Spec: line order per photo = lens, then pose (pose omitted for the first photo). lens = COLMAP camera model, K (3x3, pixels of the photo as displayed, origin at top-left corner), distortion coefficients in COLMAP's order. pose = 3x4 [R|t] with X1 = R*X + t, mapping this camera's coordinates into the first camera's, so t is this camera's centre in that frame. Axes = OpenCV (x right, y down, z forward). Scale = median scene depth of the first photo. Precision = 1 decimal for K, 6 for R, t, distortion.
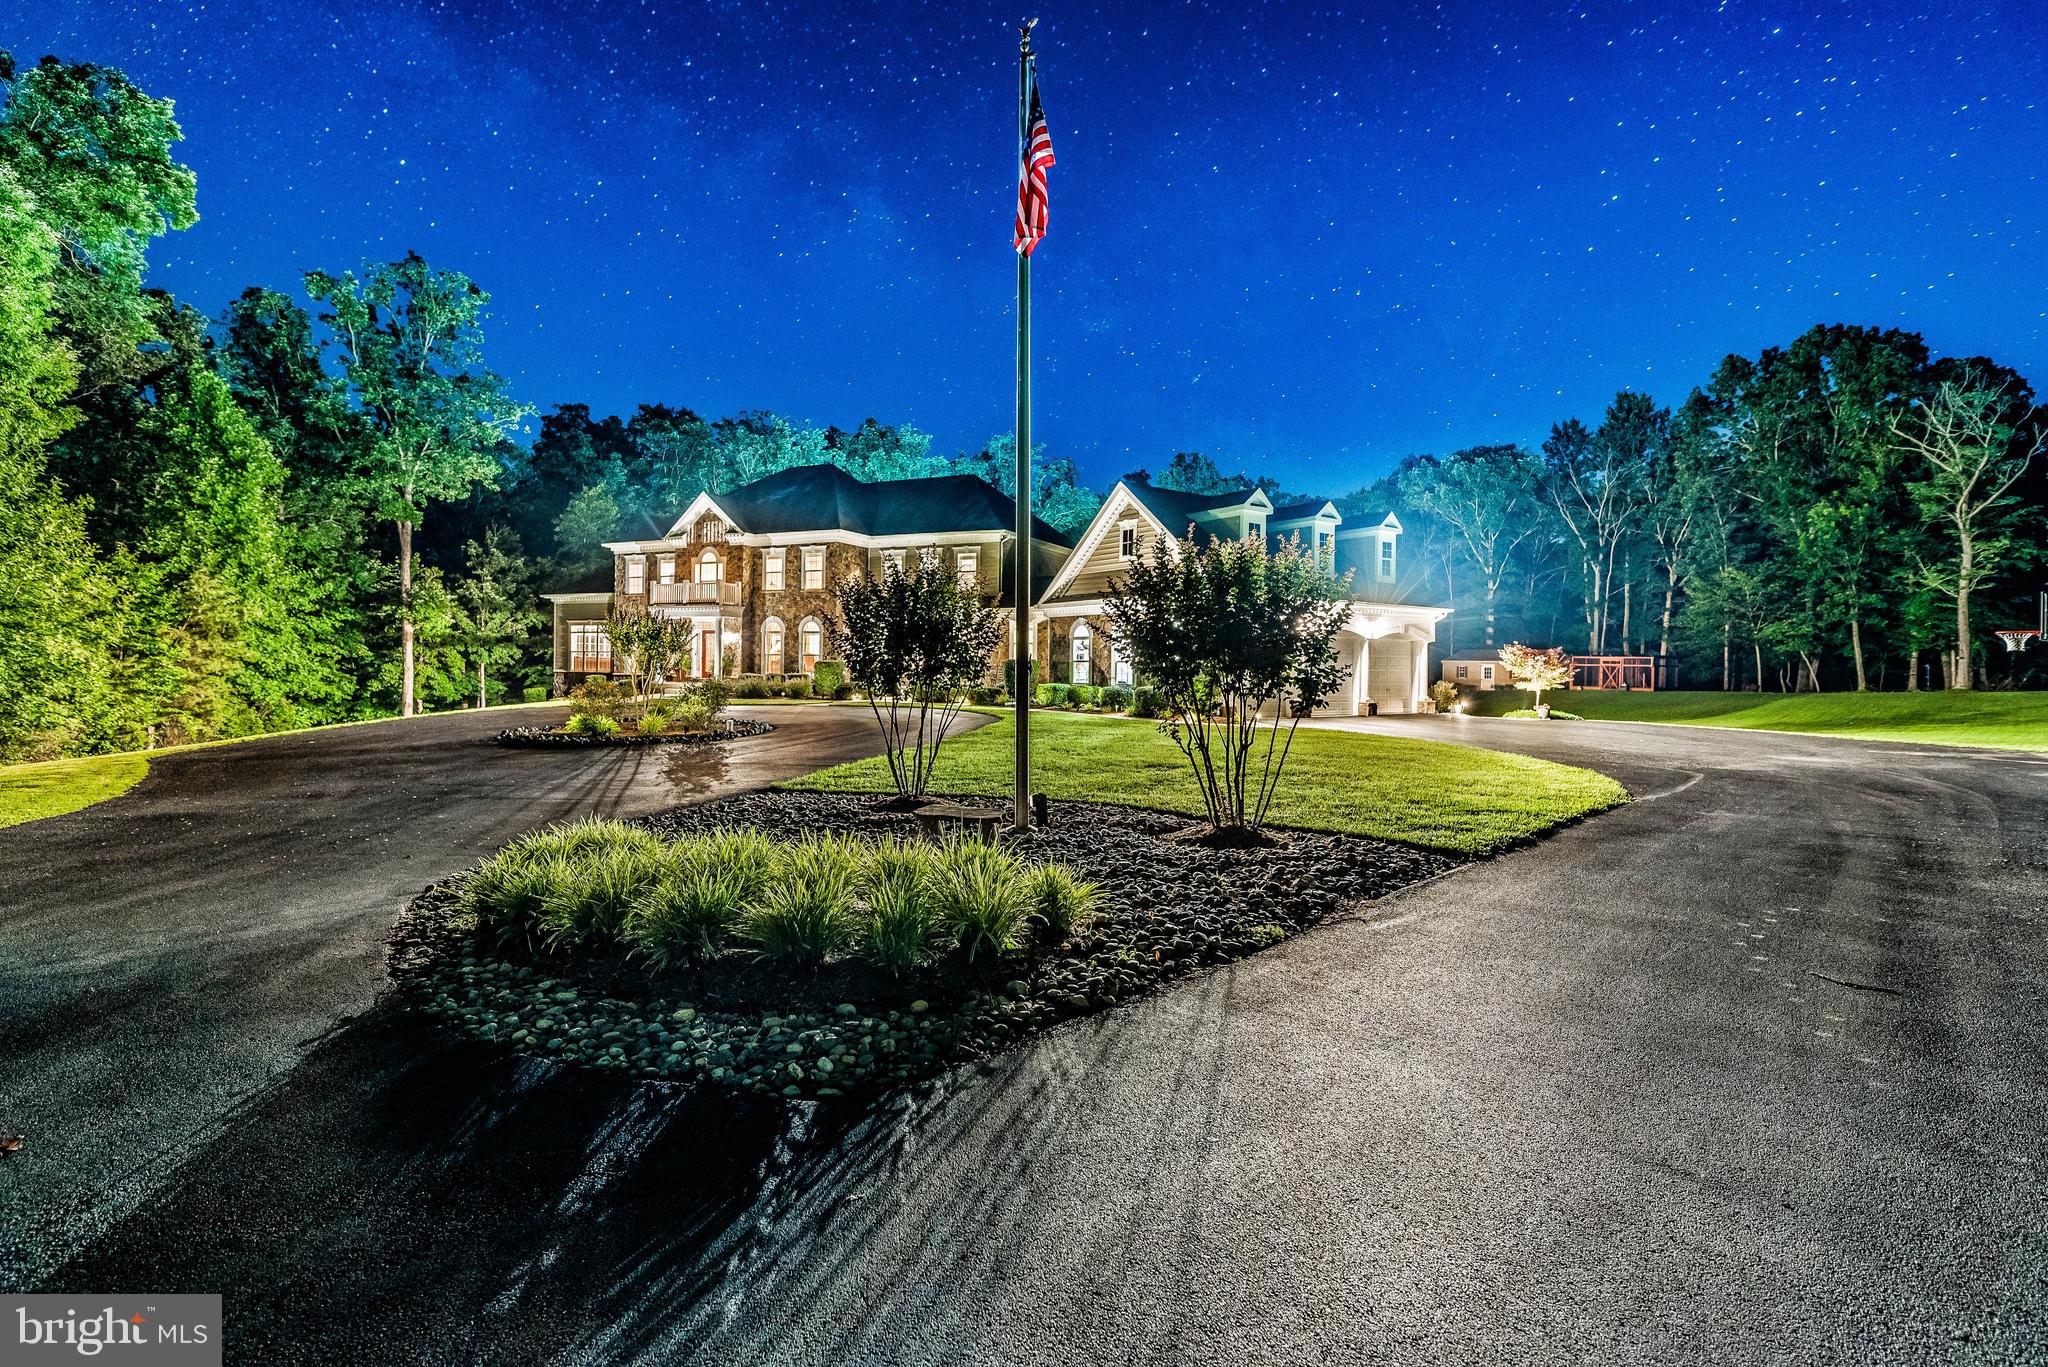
lens RADIAL K [[954.0, 0, 1006.2], [0, 954.0, 665.1], [0, 0, 1]] dist [0.002595, -0.000091]
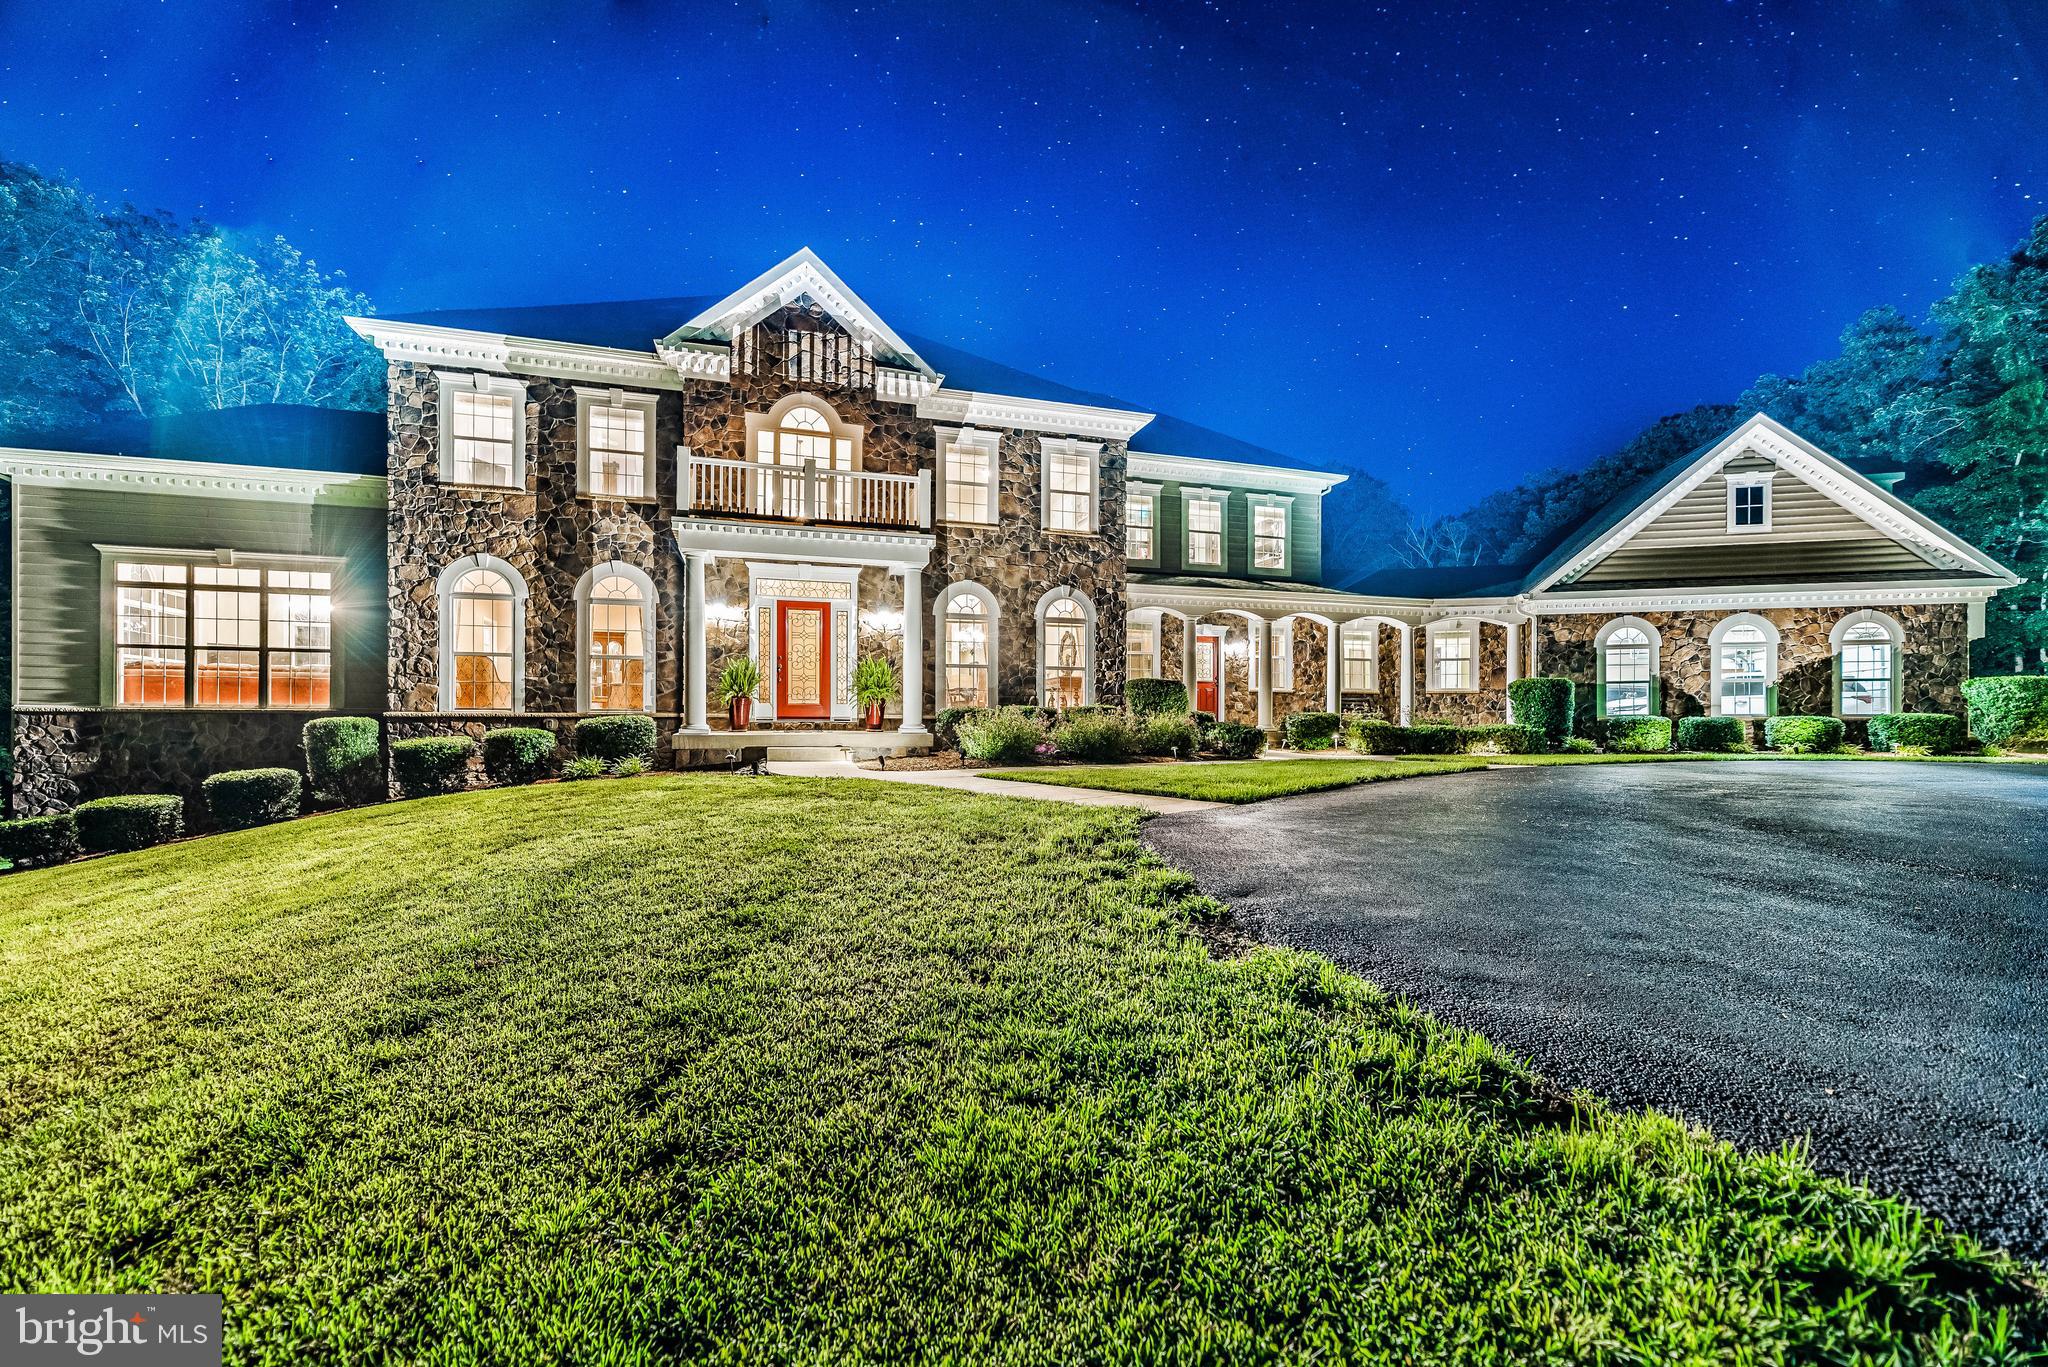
lens RADIAL K [[868.8, 0, 1037.4], [0, 868.8, 720.1], [0, 0, 1]] dist [0.002997, -0.000457]
pose [[0.720167, -0.008056, 0.693753, -0.459046], [0.008908, 0.999958, 0.002365, 0.012596], [-0.693743, 0.004477, 0.720209, 0.620832]]
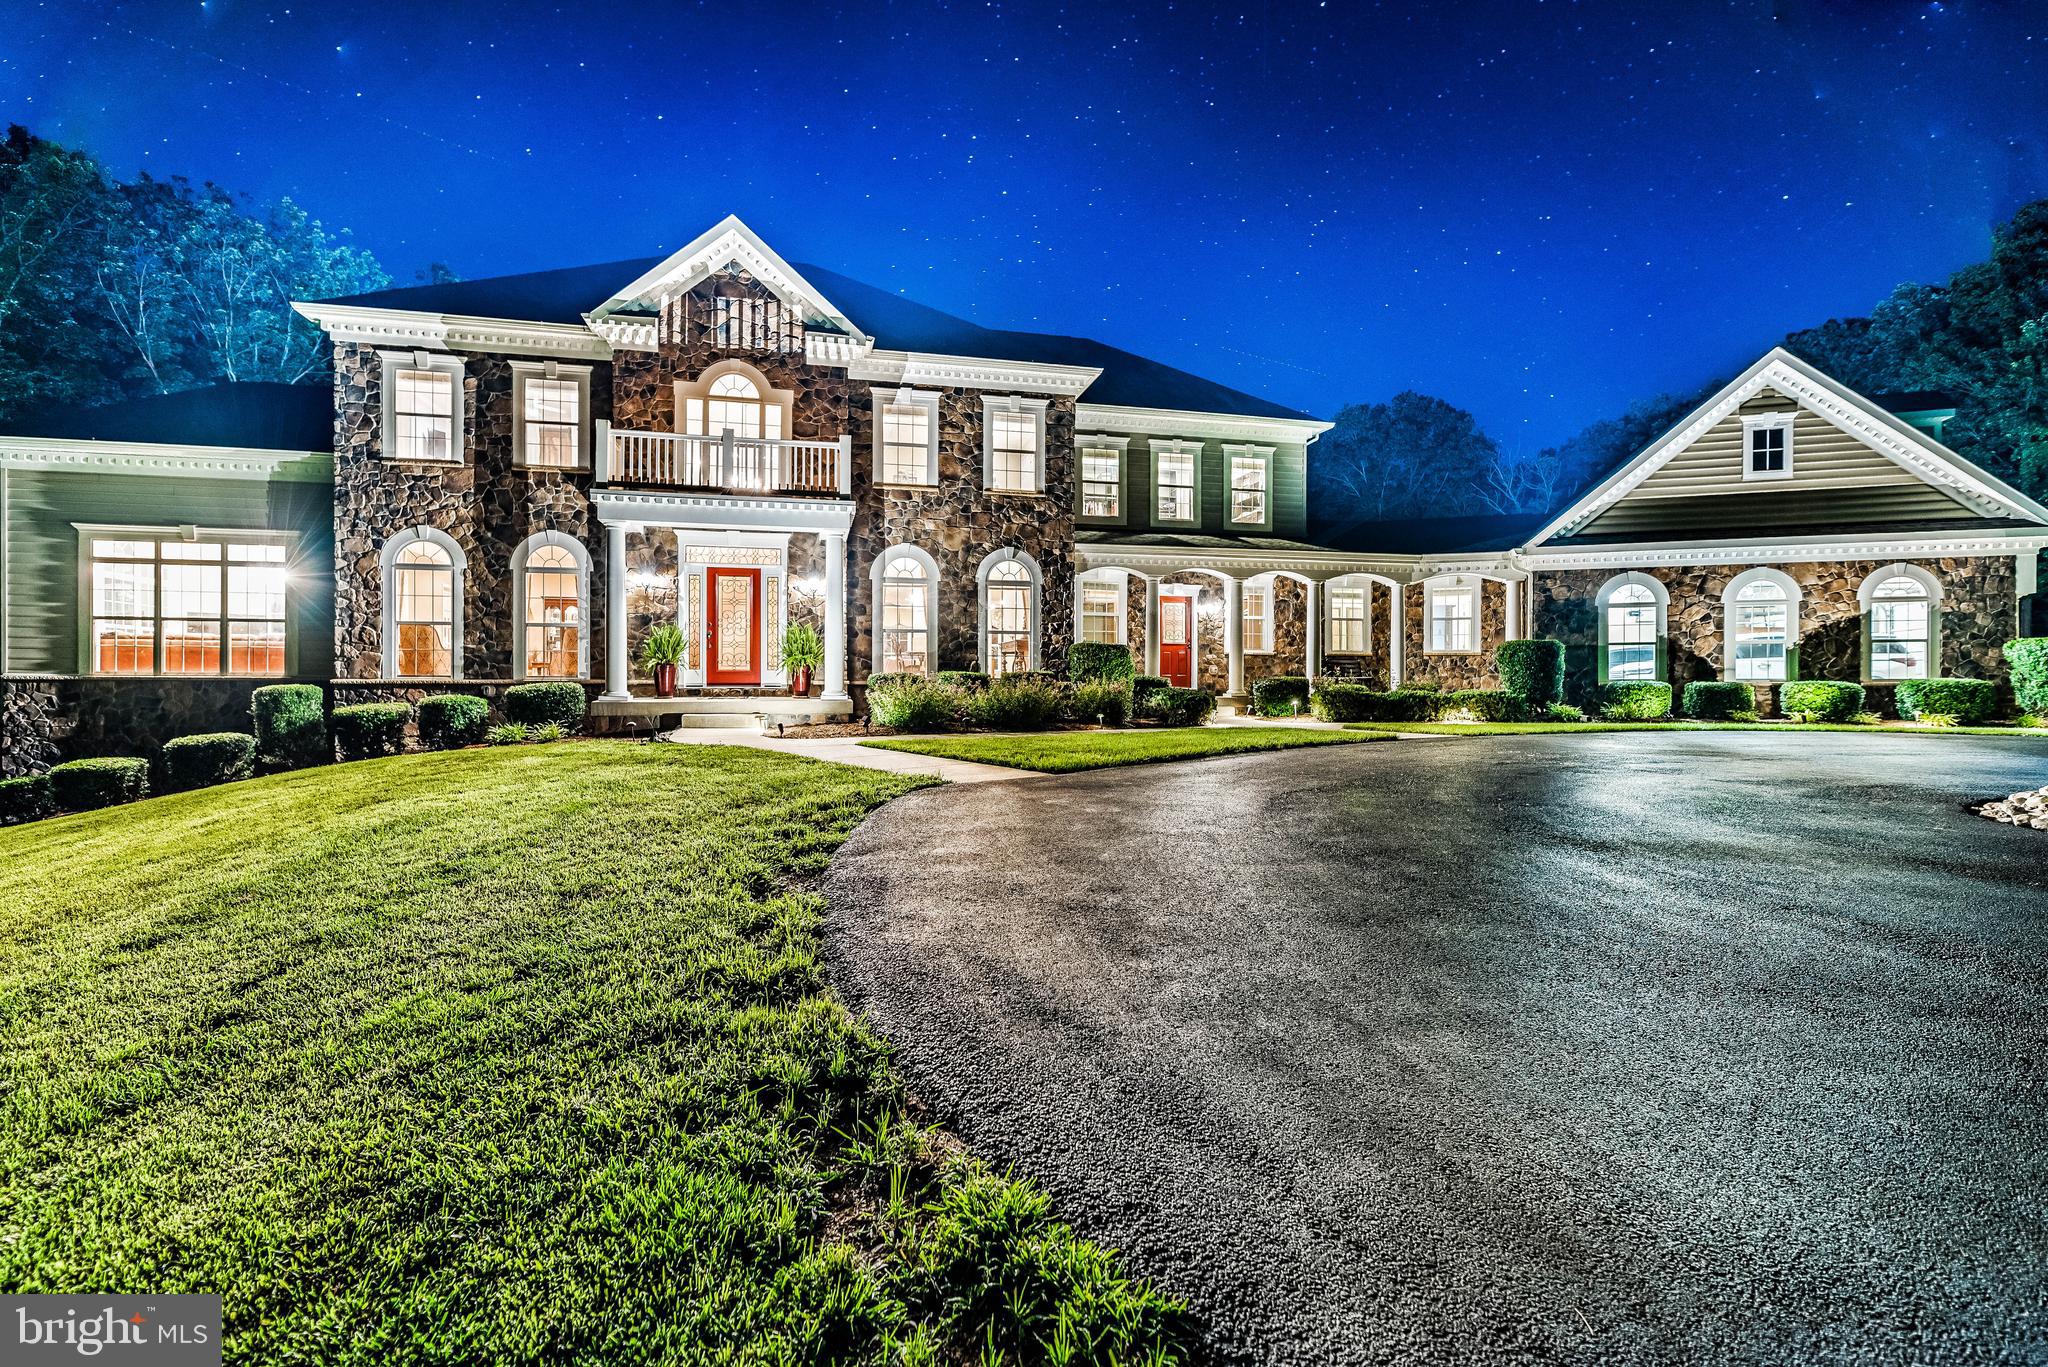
lens RADIAL K [[954.0, 0, 1033.8], [0, 954.0, 684.2], [0, 0, 1]] dist [0.002595, -0.000091]
pose [[0.771341, -0.012105, 0.636307, -0.436530], [0.009292, 0.999927, 0.007758, 0.009898], [-0.636354, -0.000072, 0.771397, 0.565327]]
